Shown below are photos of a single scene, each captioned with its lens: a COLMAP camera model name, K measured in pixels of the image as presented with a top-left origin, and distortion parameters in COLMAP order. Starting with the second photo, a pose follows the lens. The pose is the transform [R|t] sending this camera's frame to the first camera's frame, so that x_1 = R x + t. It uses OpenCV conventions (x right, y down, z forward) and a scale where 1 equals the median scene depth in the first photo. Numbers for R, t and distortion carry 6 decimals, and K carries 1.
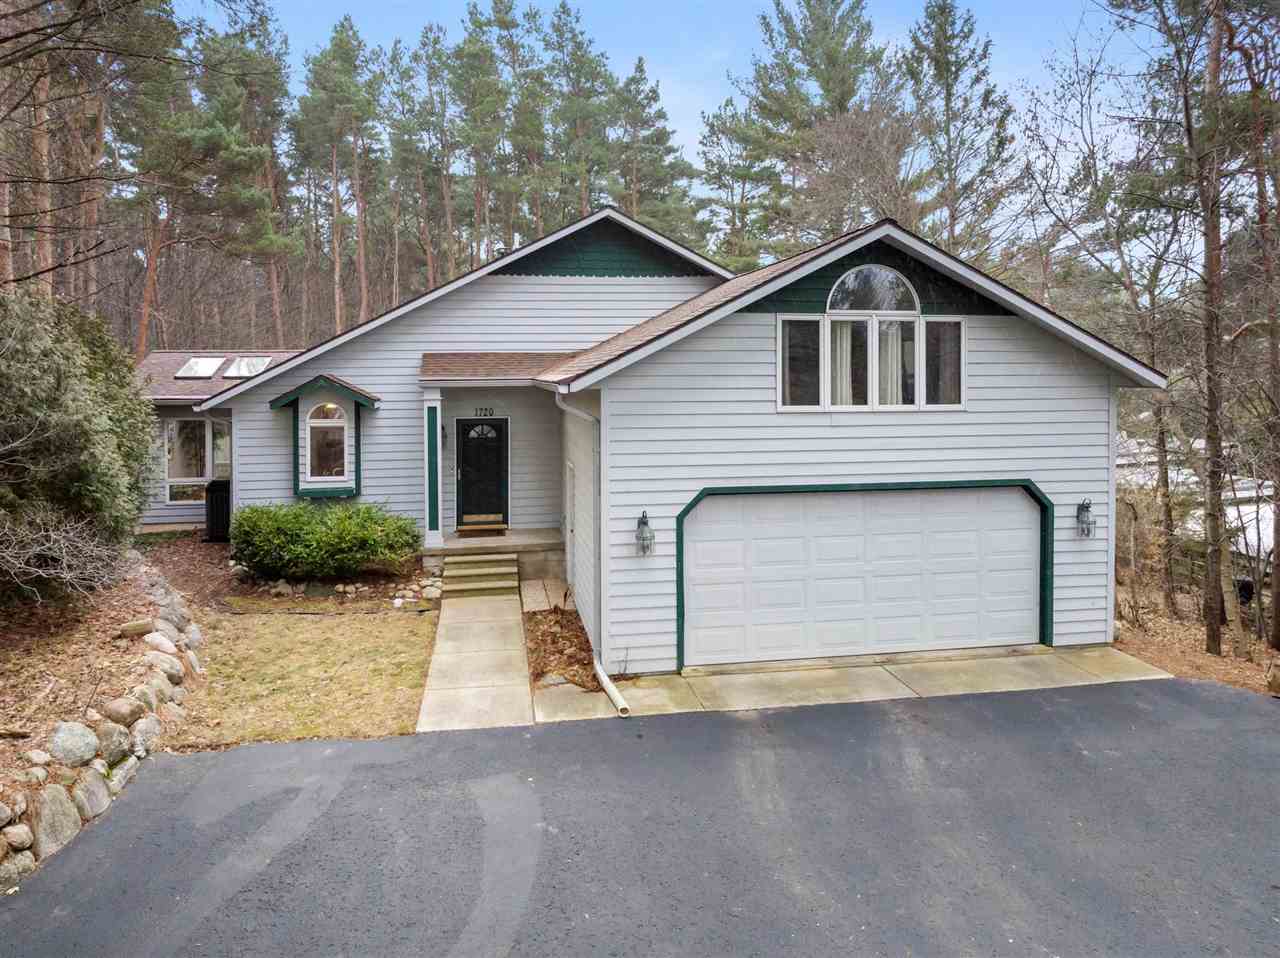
lens RADIAL K [[898.1, 0, 634.3], [0, 898.1, 418.8], [0, 0, 1]] dist [-0.025709, -0.016882]
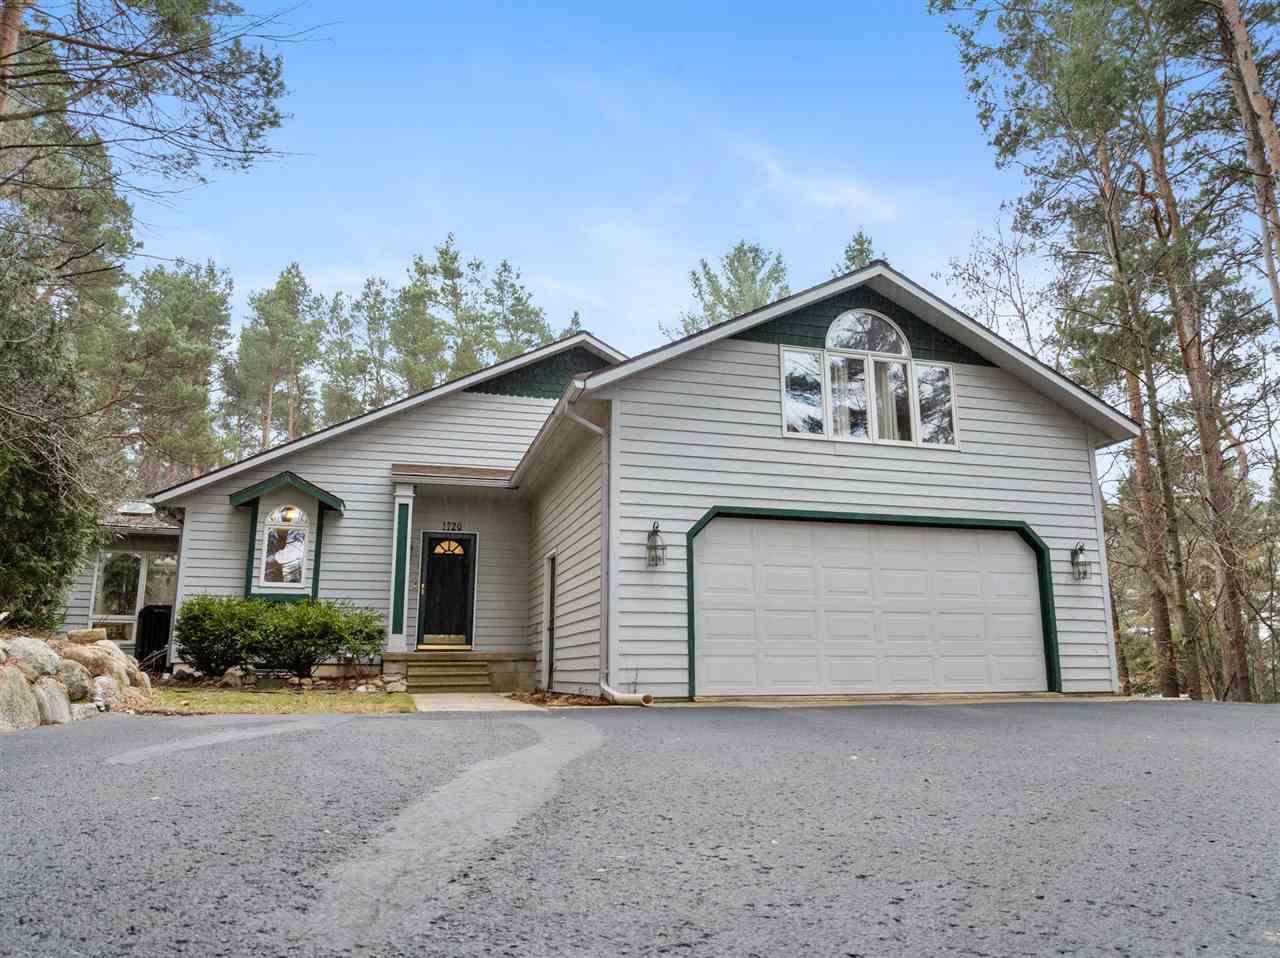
lens RADIAL K [[898.1, 0, 642.1], [0, 898.1, 478.6], [0, 0, 1]] dist [-0.025709, -0.016882]
pose [[0.995132, 0.023645, 0.095676, -0.063035], [-0.000850, 0.972817, -0.231572, 0.182988], [-0.098550, 0.230364, 0.968101, 0.033886]]
